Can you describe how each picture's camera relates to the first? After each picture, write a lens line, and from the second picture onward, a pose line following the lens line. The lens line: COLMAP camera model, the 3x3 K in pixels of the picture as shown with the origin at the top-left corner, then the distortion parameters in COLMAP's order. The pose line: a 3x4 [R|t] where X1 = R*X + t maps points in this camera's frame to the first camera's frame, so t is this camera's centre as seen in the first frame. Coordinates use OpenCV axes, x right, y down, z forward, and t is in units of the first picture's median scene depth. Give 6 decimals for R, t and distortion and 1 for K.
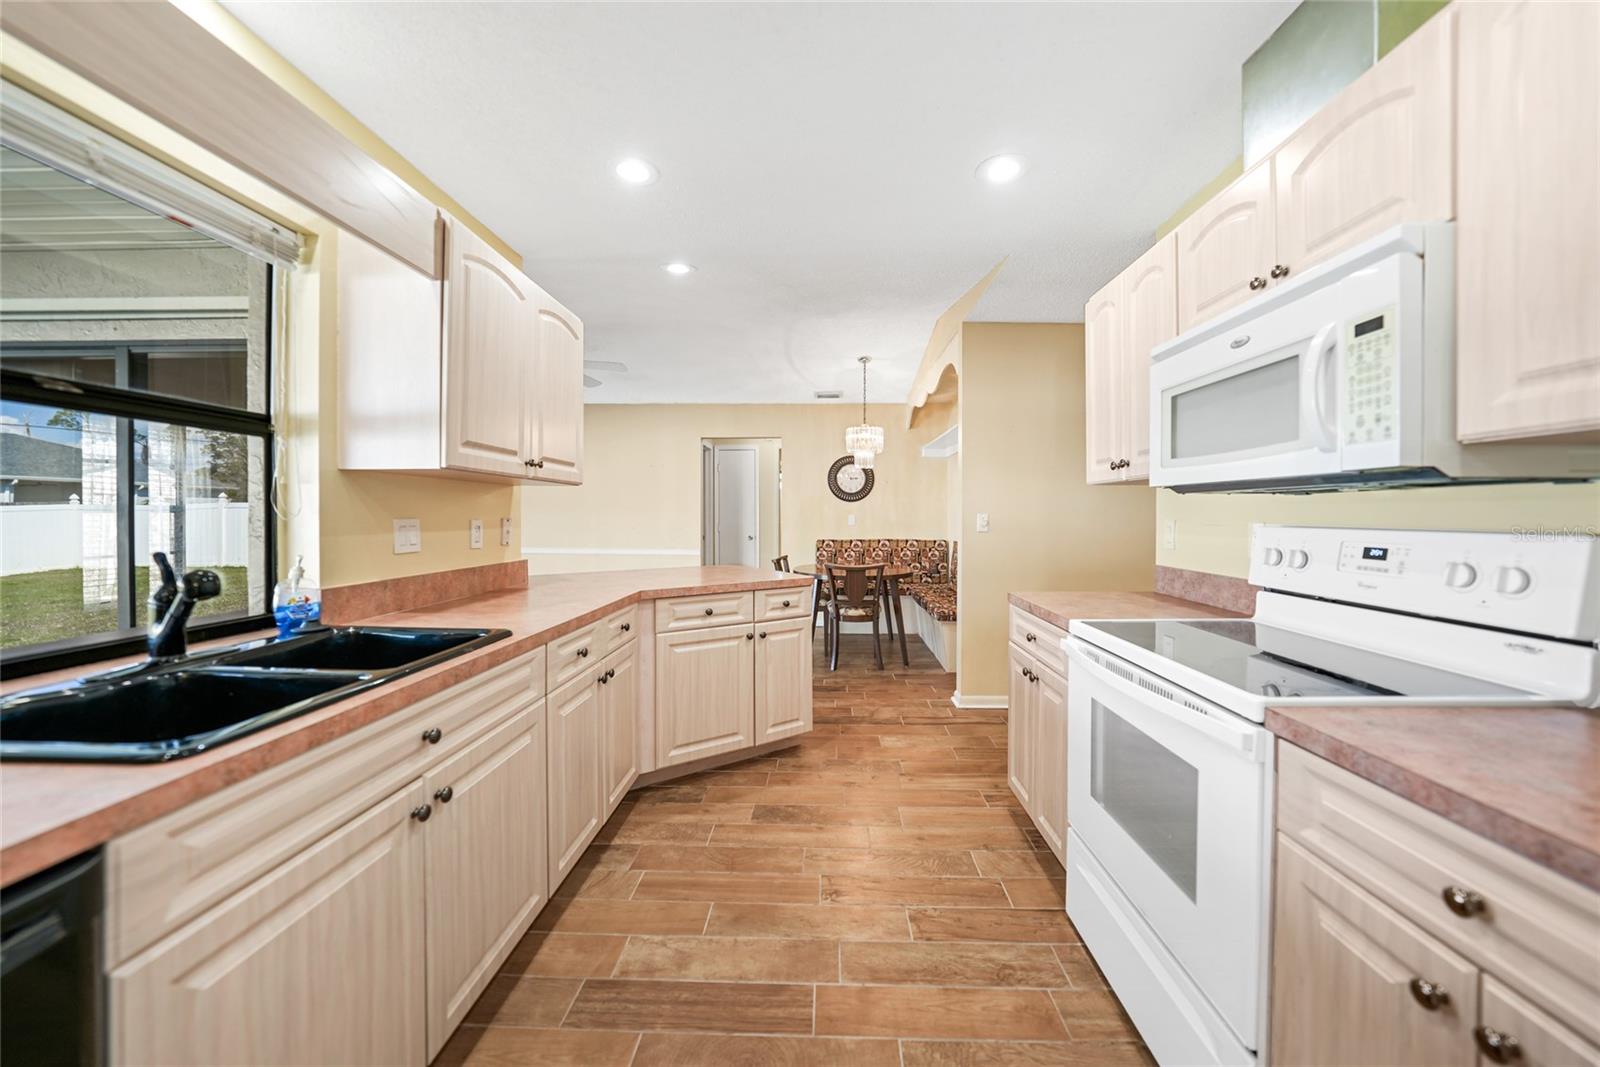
lens RADIAL K [[570.0, 0, 802.7], [0, 570.0, 527.8], [0, 0, 1]] dist [-0.031145, 0.007965]
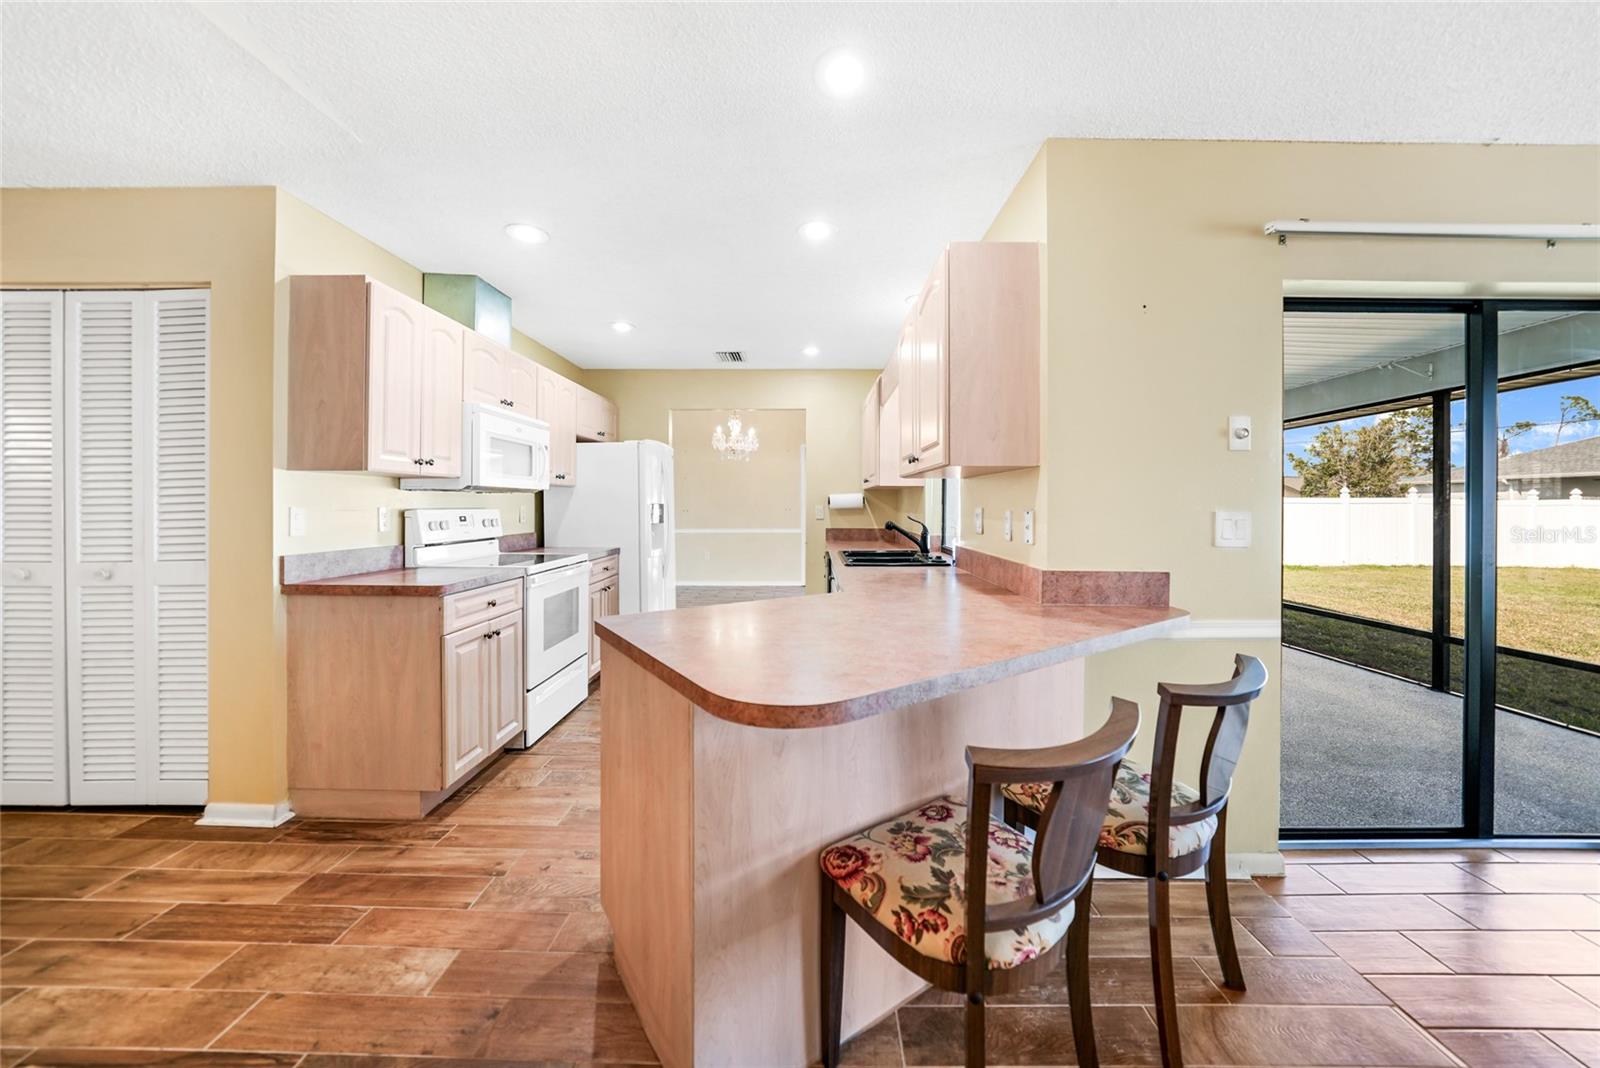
lens RADIAL K [[576.6, 0, 808.4], [0, 576.6, 506.6], [0, 0, 1]] dist [-0.018665, 0.000121]
pose [[-0.999432, -0.006255, -0.033107, -0.175534], [-0.007156, 0.999606, 0.027146, -0.039582], [0.032924, 0.027368, -0.999083, 1.673213]]
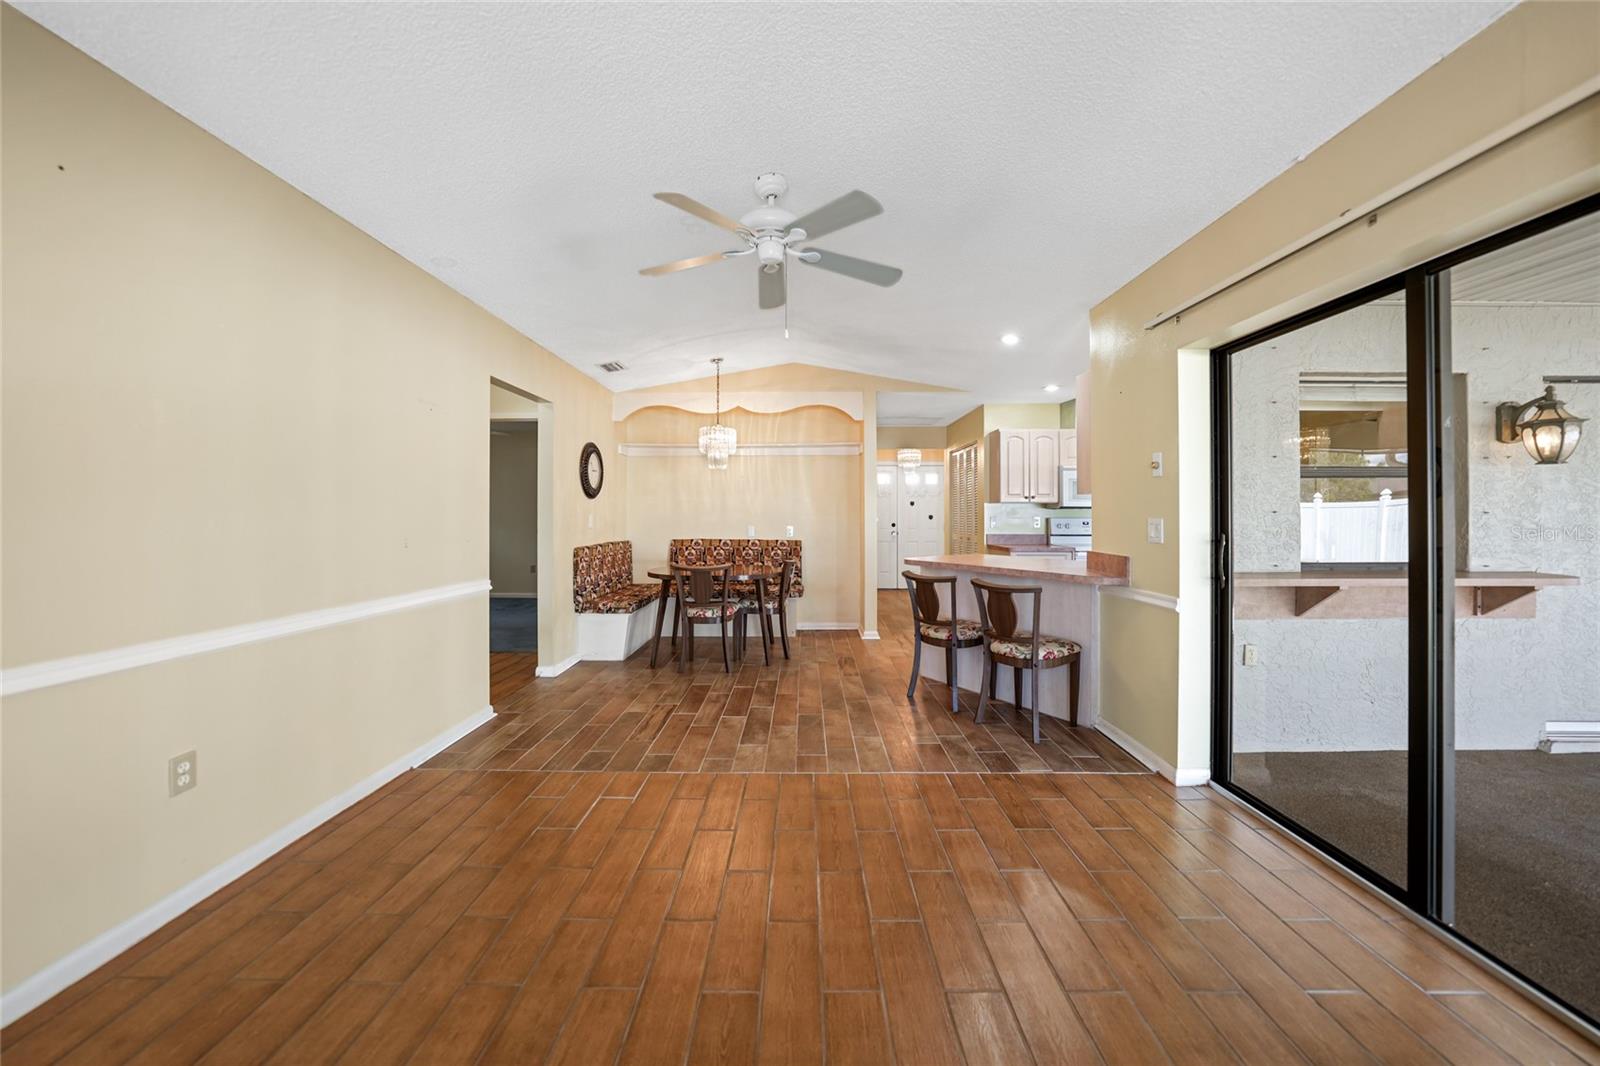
lens RADIAL K [[571.8, 0, 796.1], [0, 571.8, 515.4], [0, 0, 1]] dist [-0.017836, -0.000023]
pose [[-0.031793, -0.002225, 0.999492, -1.674245], [0.024102, 0.999705, 0.002992, -0.042308], [-0.999204, 0.024185, -0.031730, 1.671369]]
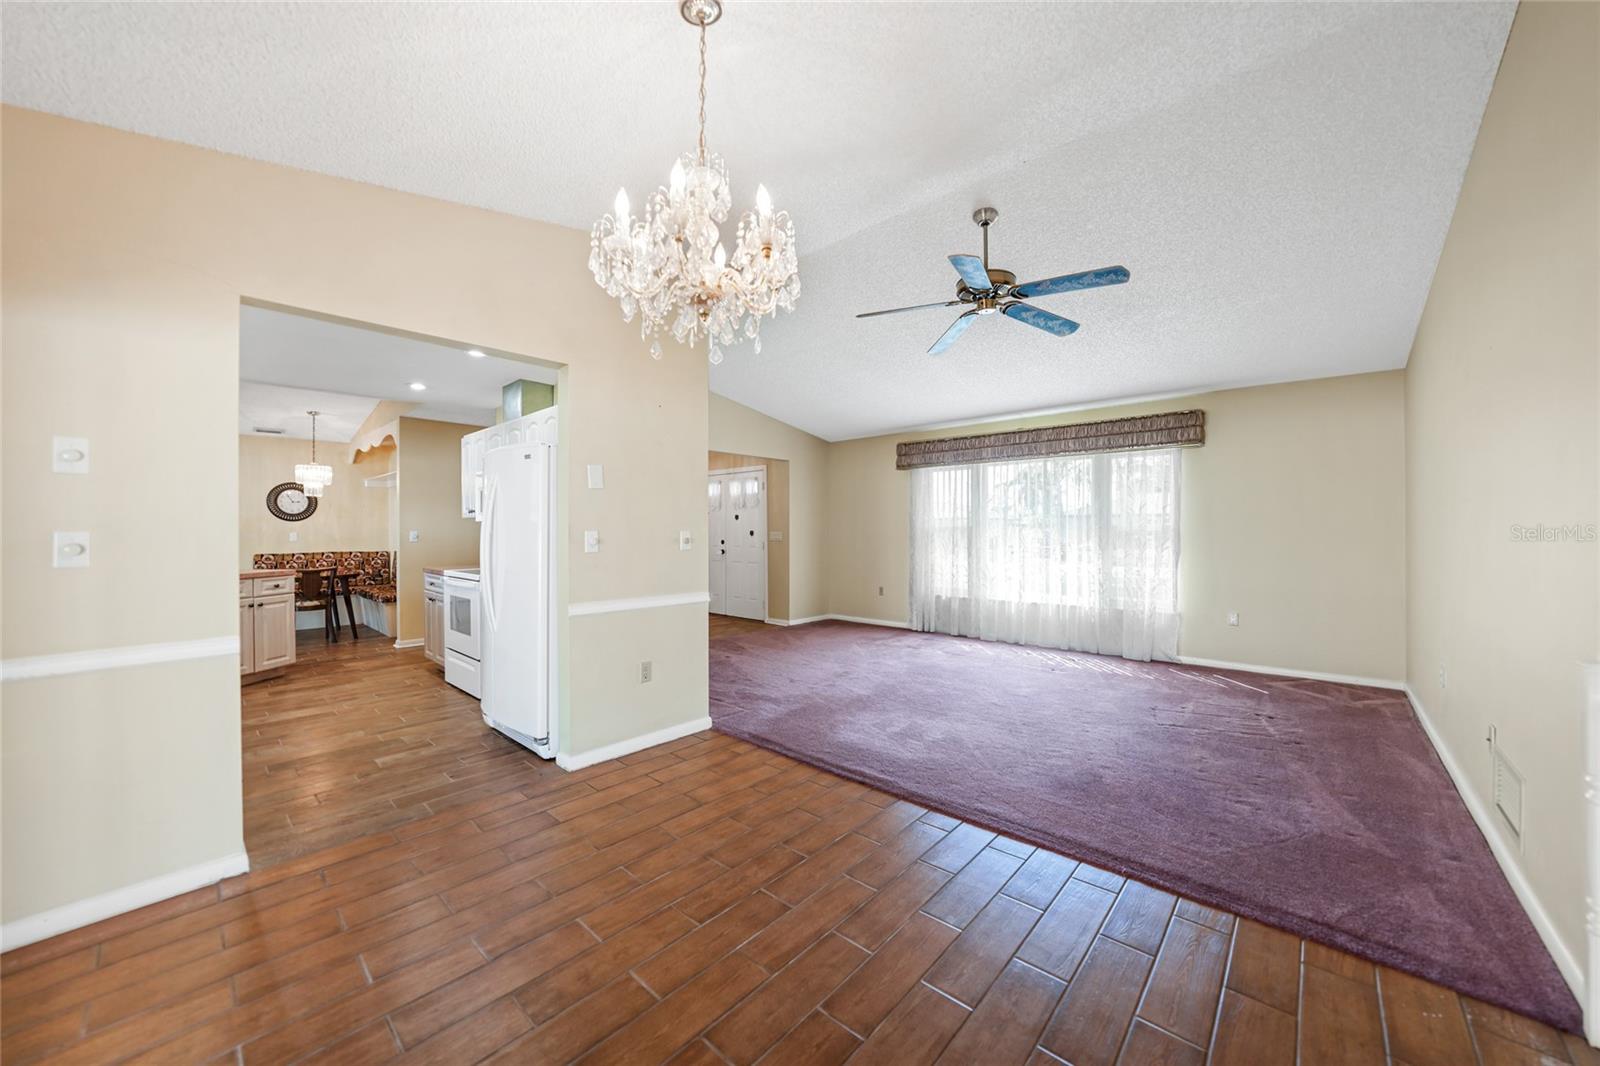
lens RADIAL K [[577.2, 0, 798.7], [0, 577.2, 529.8], [0, 0, 1]] dist [-0.015242, 0.000052]
pose [[0.642994, -0.002405, 0.765867, -0.333057], [0.021980, 0.999641, -0.015315, 0.029991], [-0.765555, 0.026681, 0.642816, -1.286303]]
